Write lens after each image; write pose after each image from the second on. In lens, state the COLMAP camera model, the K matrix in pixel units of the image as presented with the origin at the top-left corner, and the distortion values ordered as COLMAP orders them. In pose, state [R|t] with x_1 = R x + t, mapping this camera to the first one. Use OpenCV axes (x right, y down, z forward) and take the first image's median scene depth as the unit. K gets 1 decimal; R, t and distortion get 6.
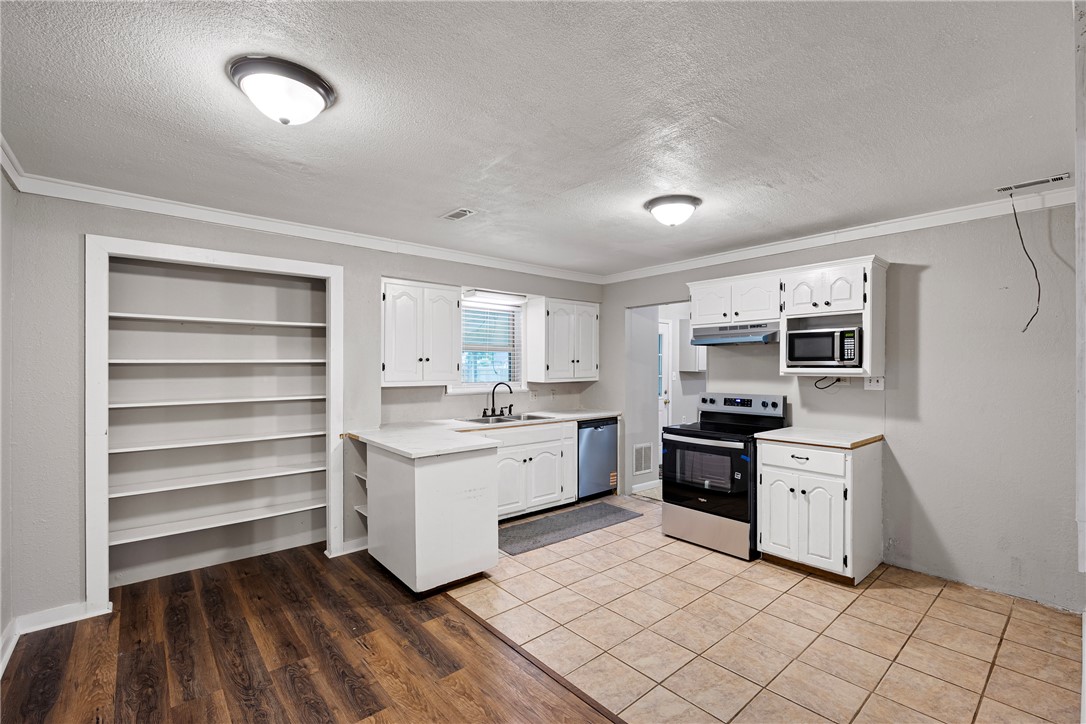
lens RADIAL K [[476.7, 0, 547.2], [0, 476.7, 367.4], [0, 0, 1]] dist [-0.010530, -0.000391]
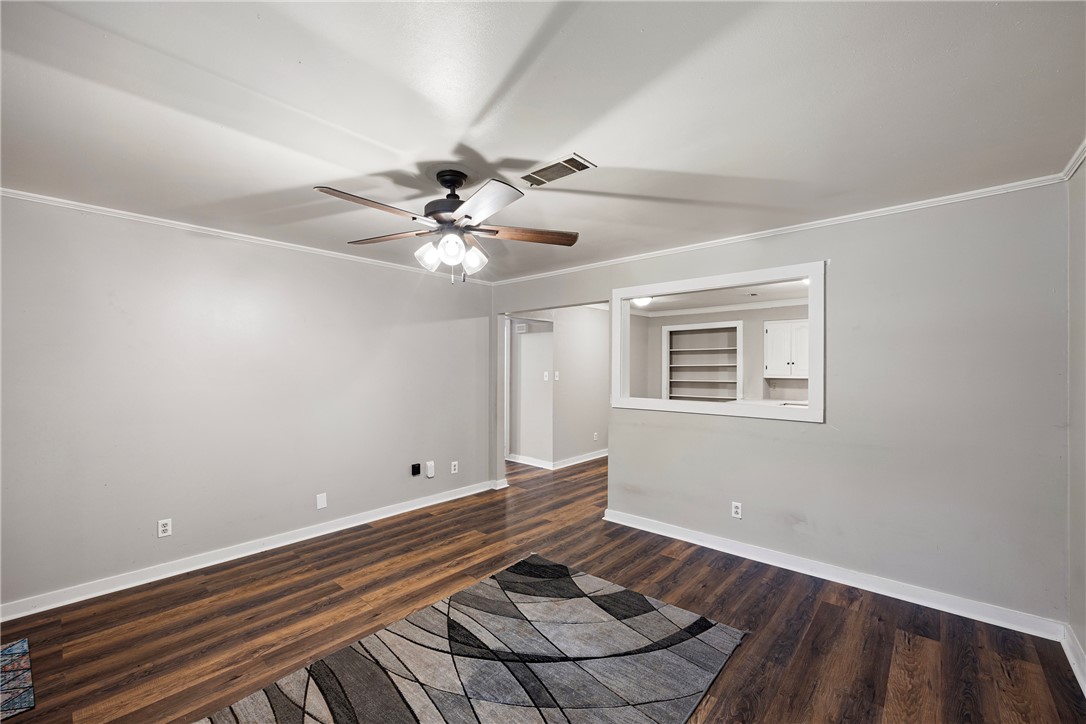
lens RADIAL K [[440.1, 0, 548.3], [0, 440.1, 364.6], [0, 0, 1]] dist [-0.003444, -0.000583]
pose [[0.126367, -0.005516, -0.991968, 1.435057], [0.002772, 0.999983, -0.005207, -0.006491], [0.991980, -0.002092, 0.126380, -0.115217]]
